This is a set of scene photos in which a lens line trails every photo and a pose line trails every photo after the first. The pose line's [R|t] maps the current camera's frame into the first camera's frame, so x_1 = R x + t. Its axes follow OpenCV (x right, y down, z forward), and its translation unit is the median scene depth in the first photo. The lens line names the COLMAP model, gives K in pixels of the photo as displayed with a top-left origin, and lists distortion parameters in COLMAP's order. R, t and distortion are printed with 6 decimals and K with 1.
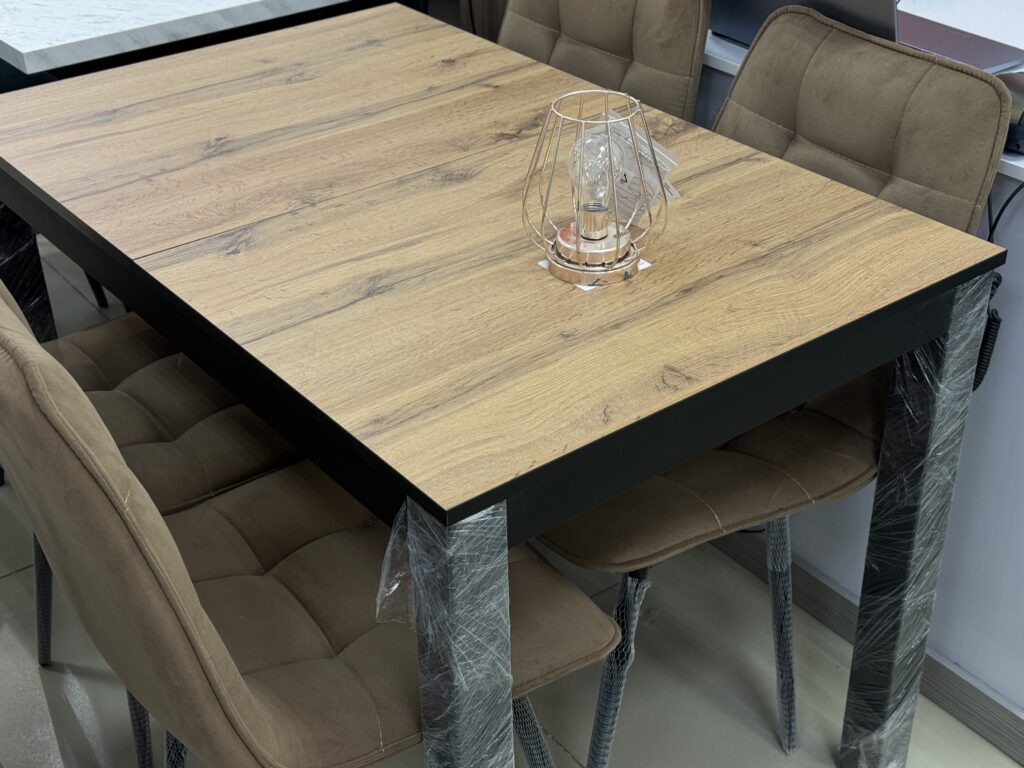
lens RADIAL K [[1421.3, 0, 510.1], [0, 1421.3, 381.4], [0, 0, 1]] dist [0.120378, 0.000000]
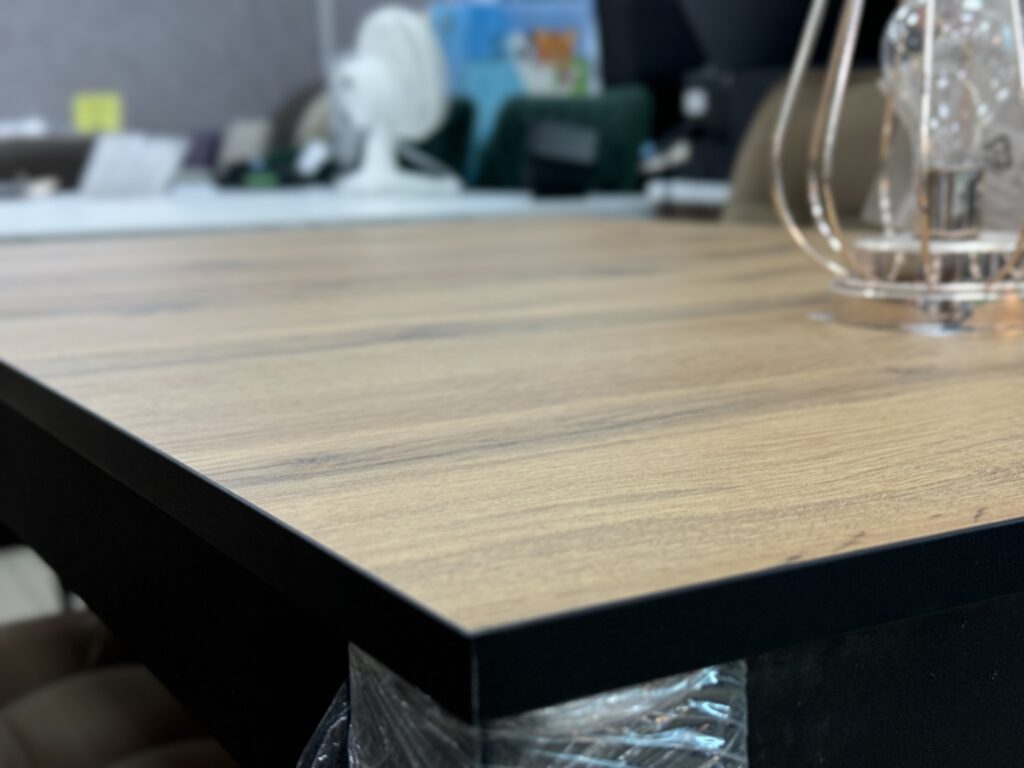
lens RADIAL K [[1421.3, 0, 515.0], [0, 1421.3, 384.6], [0, 0, 1]] dist [0.120378, 0.000000]
pose [[0.990388, 0.014846, -0.137517, -0.006569], [-0.066123, 0.924074, -0.376451, 0.095973], [0.121487, 0.381926, 0.916173, 0.555213]]
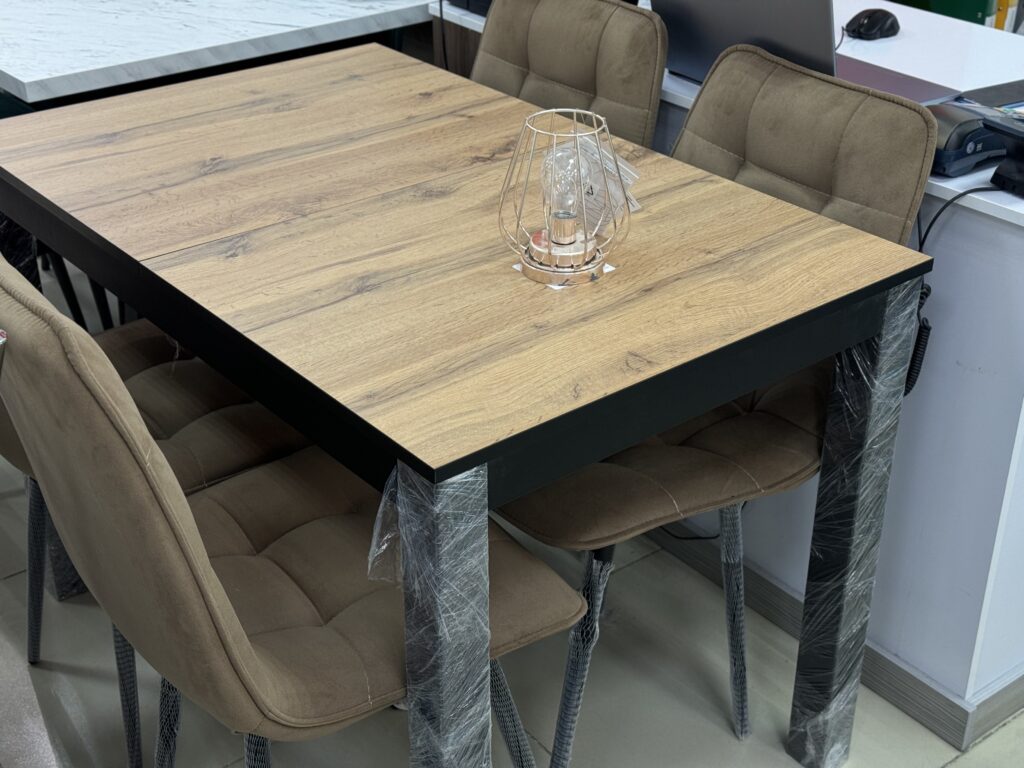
lens RADIAL K [[1421.3, 0, 514.8], [0, 1421.3, 384.5], [0, 0, 1]] dist [0.120378, 0.000000]
pose [[0.999418, 0.004487, 0.033816, -0.013980], [-0.003023, 0.999061, -0.043222, 0.050914], [-0.033978, 0.043095, 0.998493, -0.084296]]
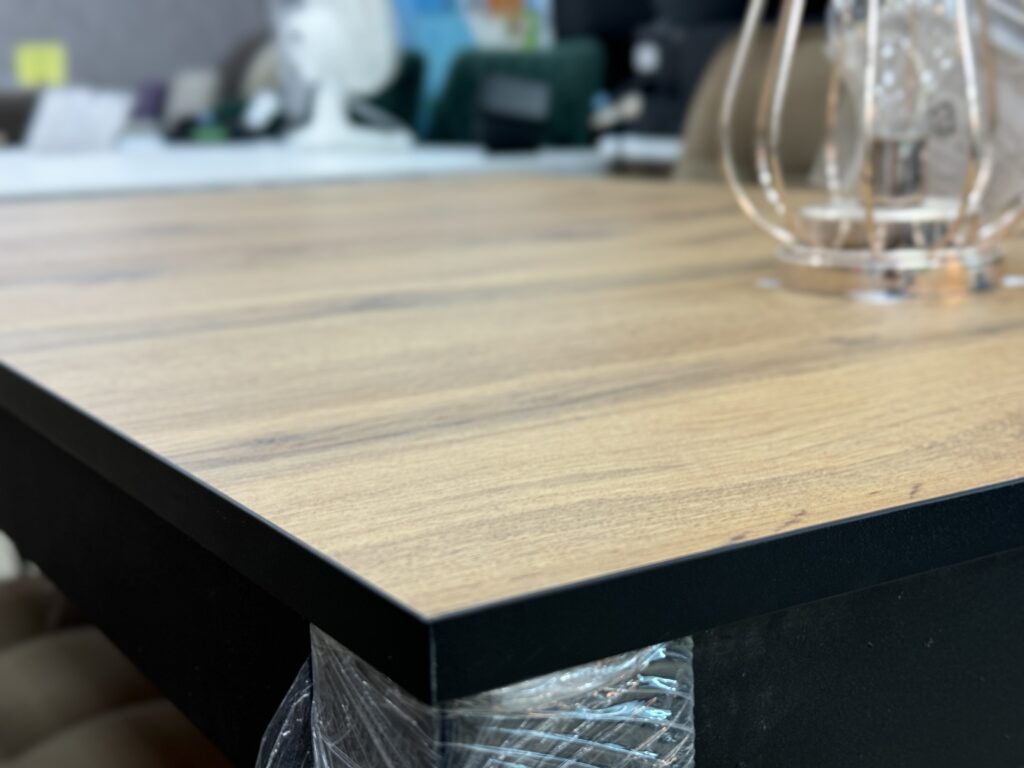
lens RADIAL K [[1421.3, 0, 506.8], [0, 1421.3, 388.4], [0, 0, 1]] dist [0.120378, 0.000000]
pose [[0.993758, 0.009974, -0.111108, -0.005808], [-0.047888, 0.937697, -0.344139, 0.093684], [0.100753, 0.347312, 0.932321, 0.548356]]
